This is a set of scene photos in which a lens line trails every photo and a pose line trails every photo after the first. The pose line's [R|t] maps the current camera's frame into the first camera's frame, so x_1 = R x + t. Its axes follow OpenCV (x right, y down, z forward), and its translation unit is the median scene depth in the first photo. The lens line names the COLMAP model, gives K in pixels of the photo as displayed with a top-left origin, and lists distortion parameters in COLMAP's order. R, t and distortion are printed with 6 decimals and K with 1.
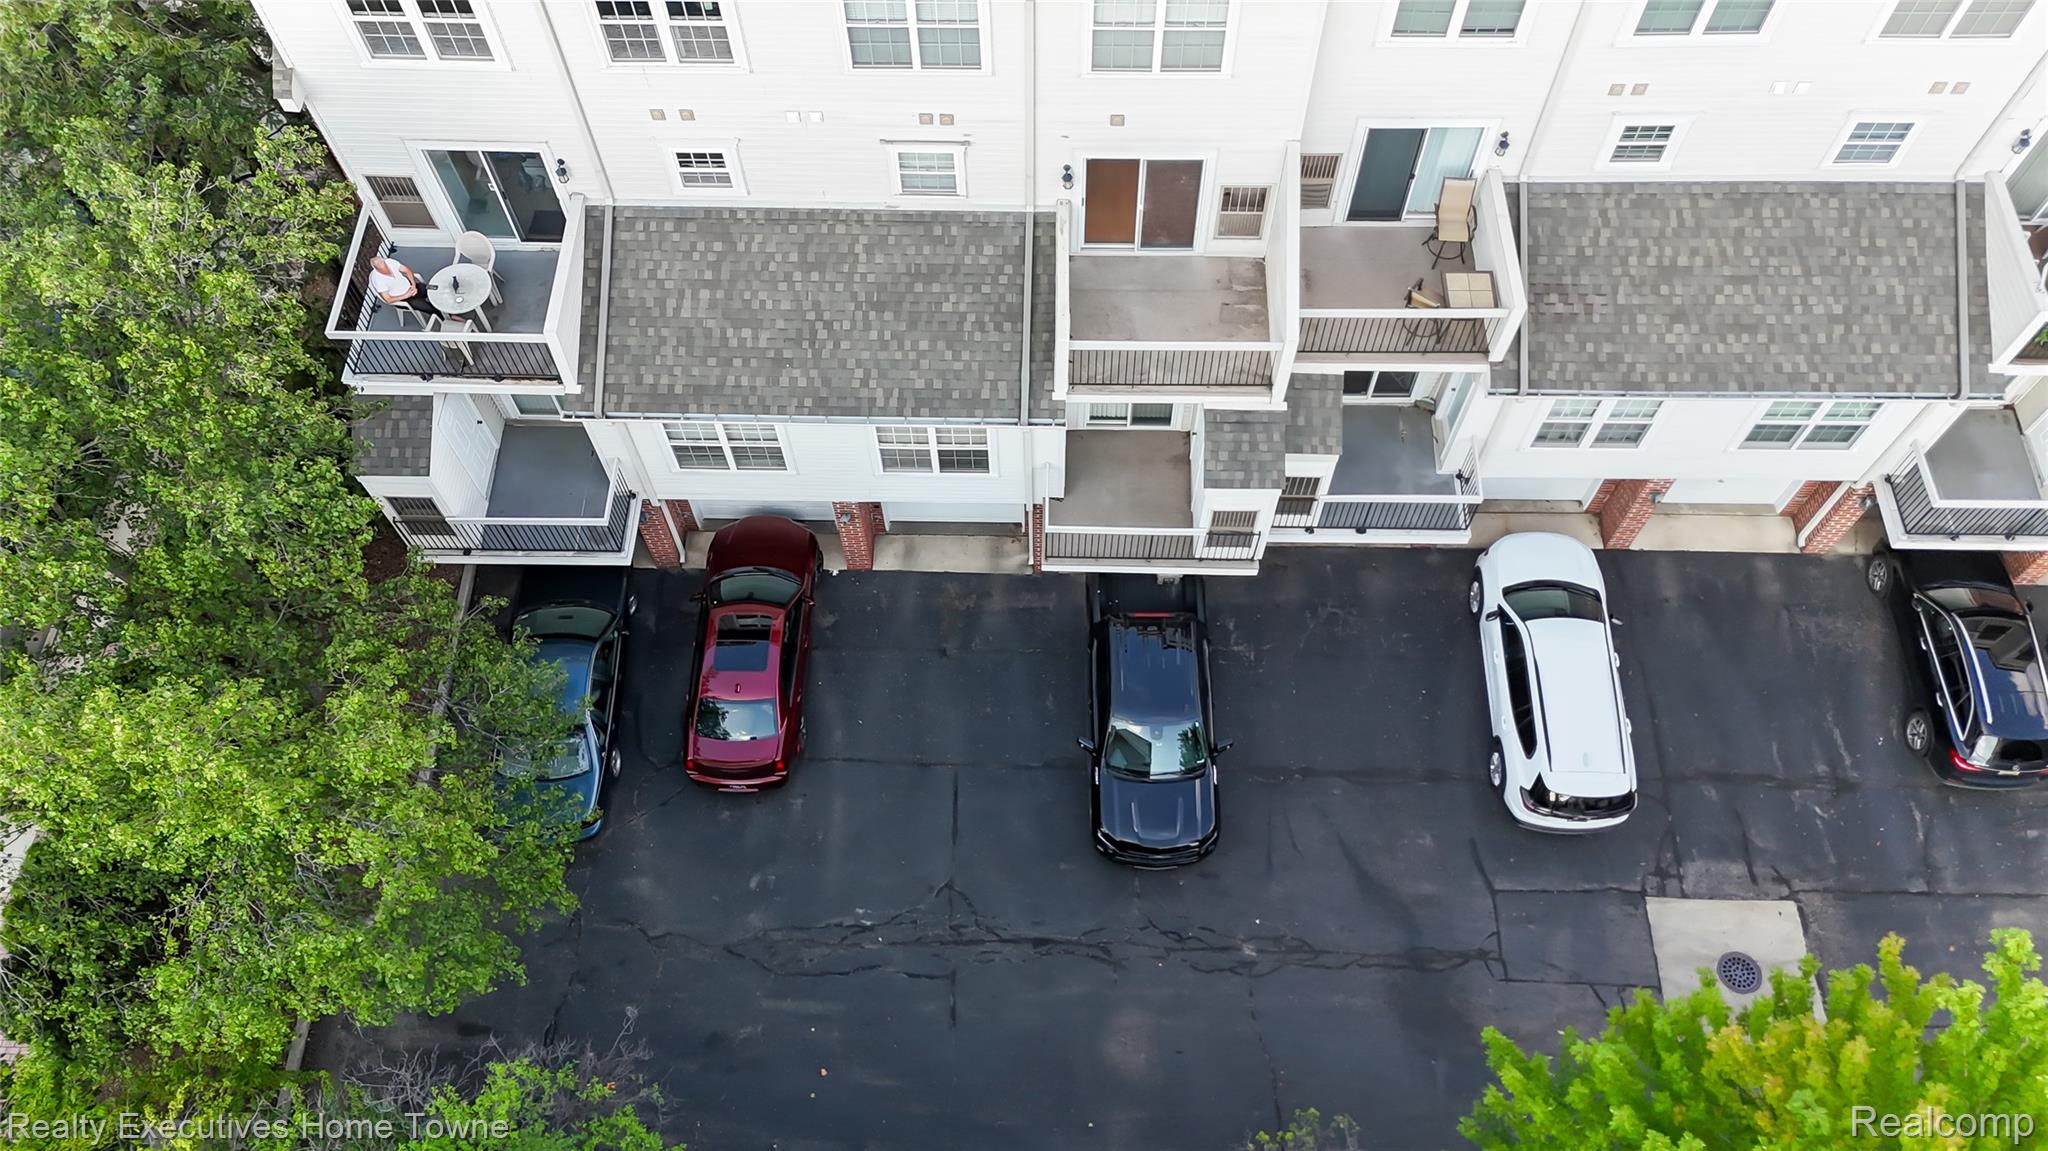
lens RADIAL K [[1513.9, 0, 1030.4], [0, 1513.9, 581.8], [0, 0, 1]] dist [0.080397, -0.074326]
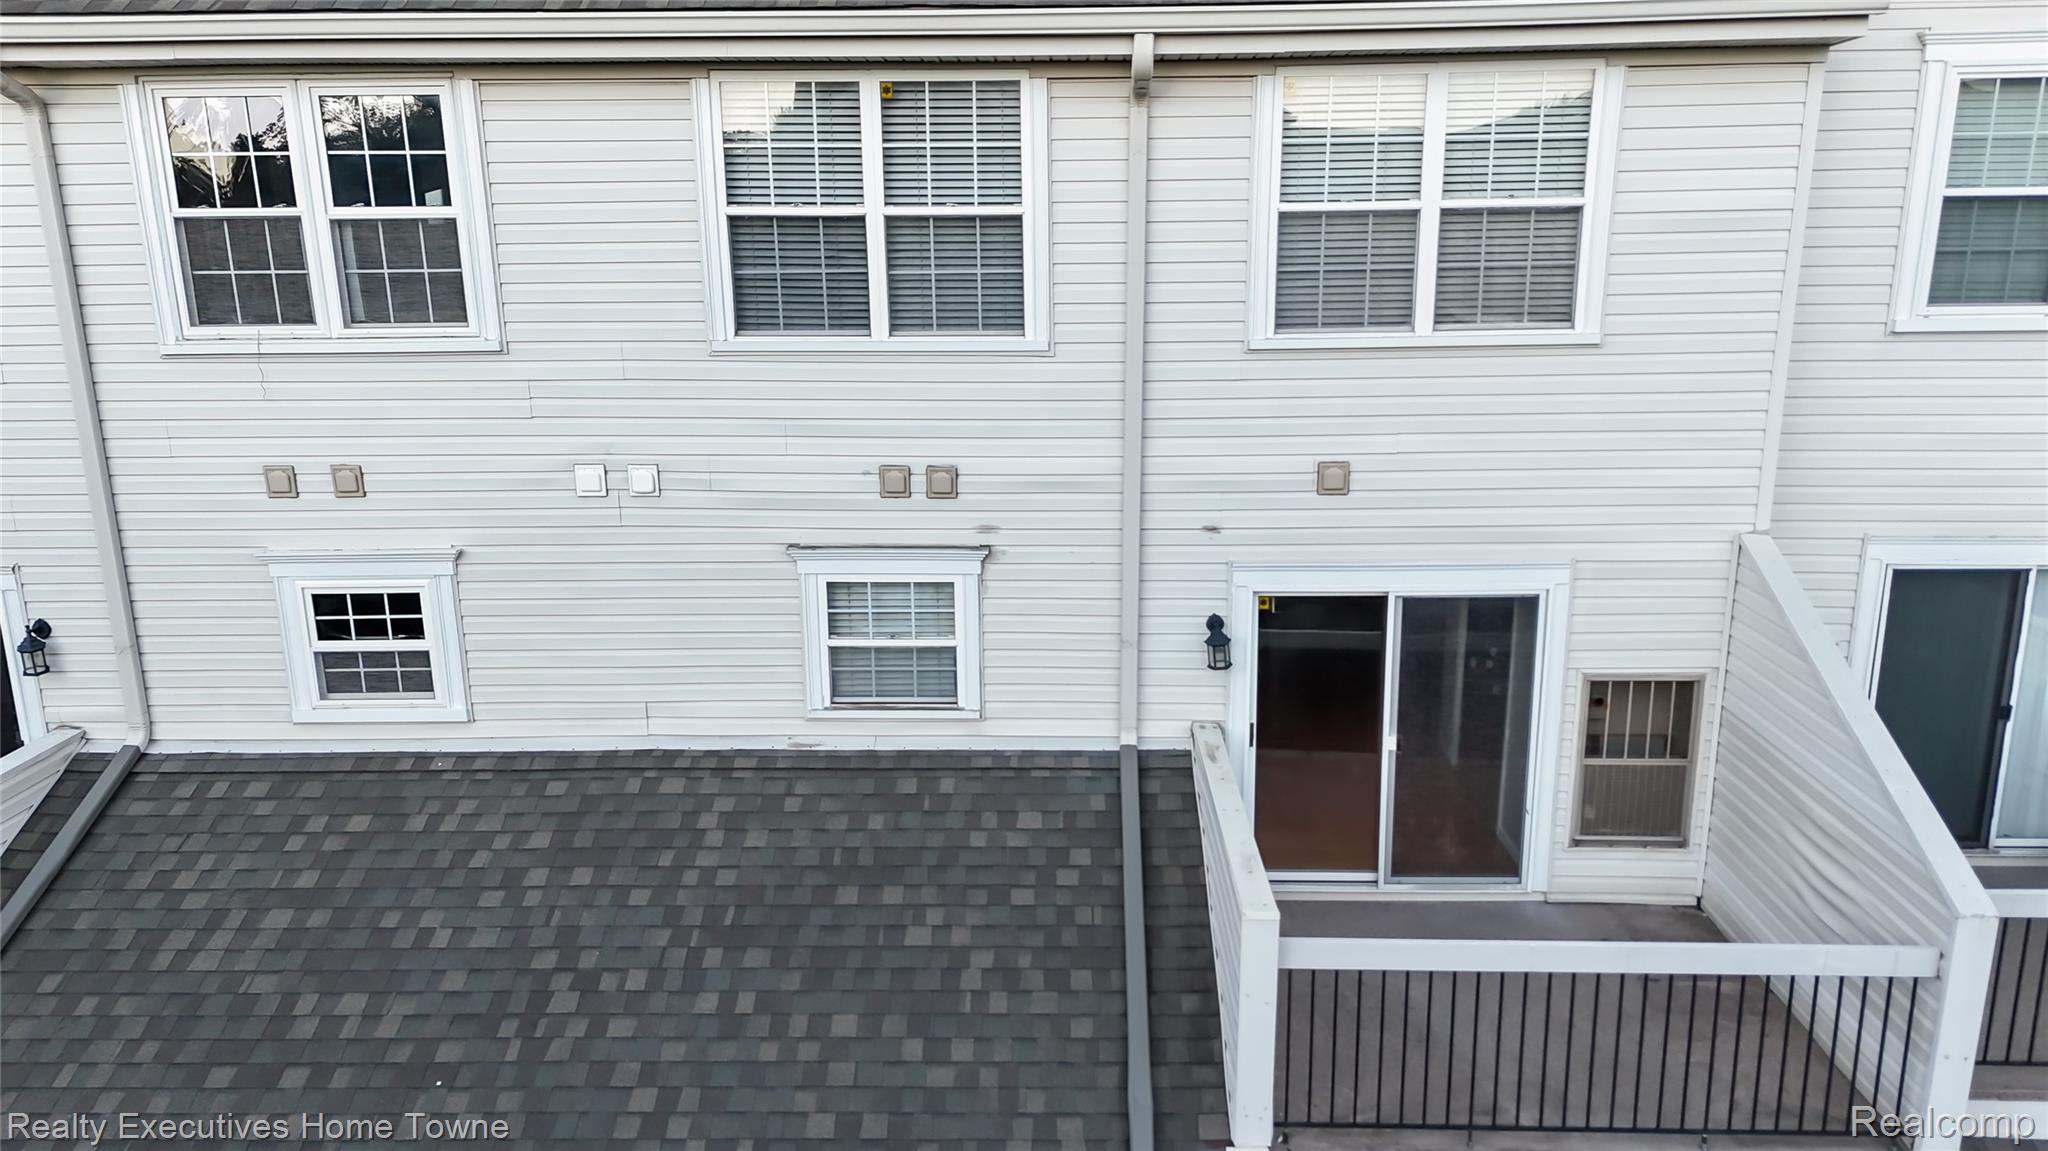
lens RADIAL K [[1513.9, 0, 1035.6], [0, 1513.9, 564.5], [0, 0, 1]] dist [0.080397, -0.074326]
pose [[0.999989, -0.000042, -0.004661, -0.024305], [-0.003376, 0.682861, -0.730540, 0.029566], [0.003214, 0.730548, 0.682854, 0.678343]]
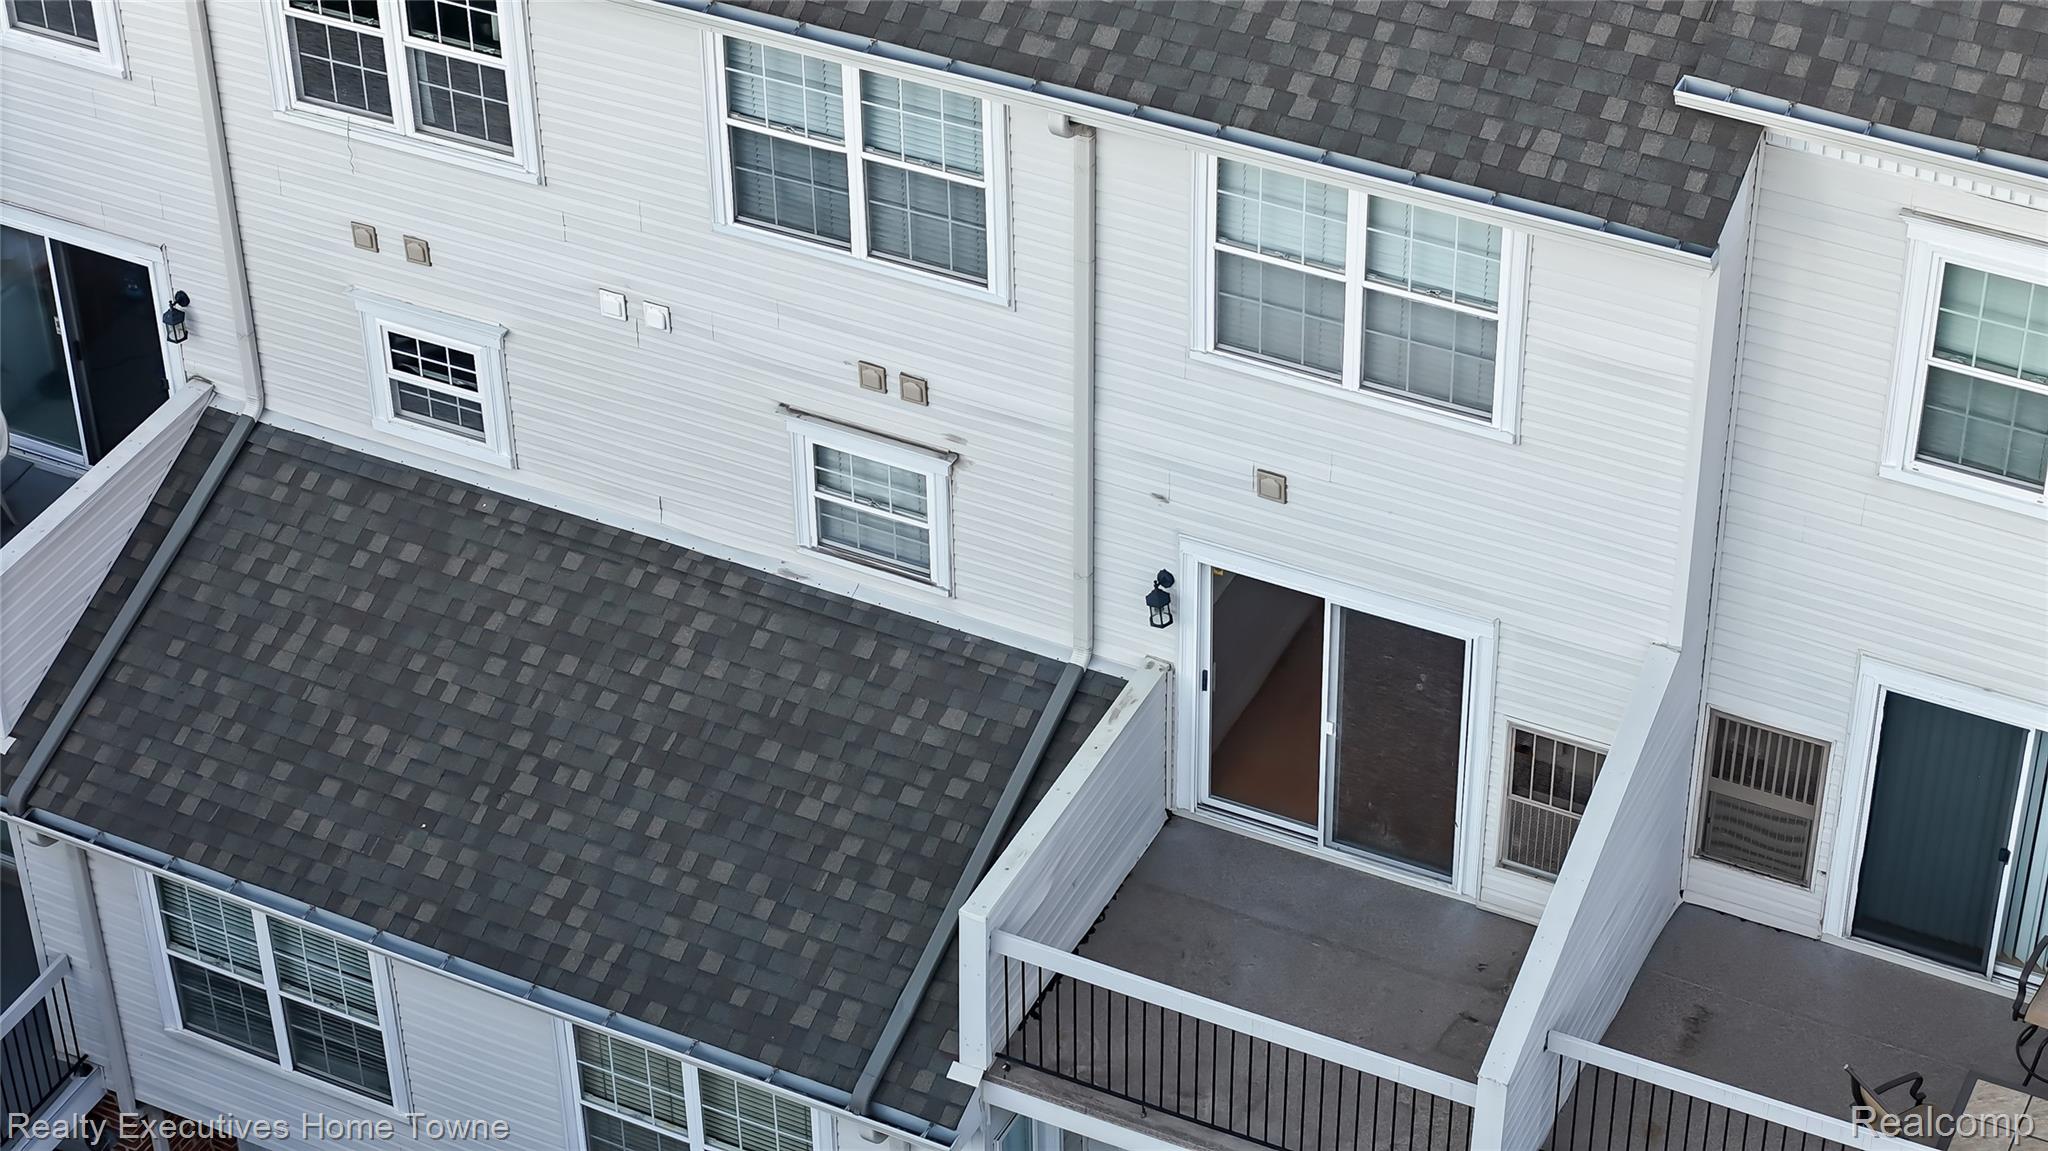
lens RADIAL K [[4110.1, 0, 1025.5], [0, 4110.1, 583.1], [0, 0, 1]] dist [-0.168663, 0.000000]
pose [[0.906081, 0.256035, -0.336843, 0.363861], [-0.368471, 0.868798, -0.330785, 0.117047], [0.207956, 0.423835, 0.881543, -0.010256]]
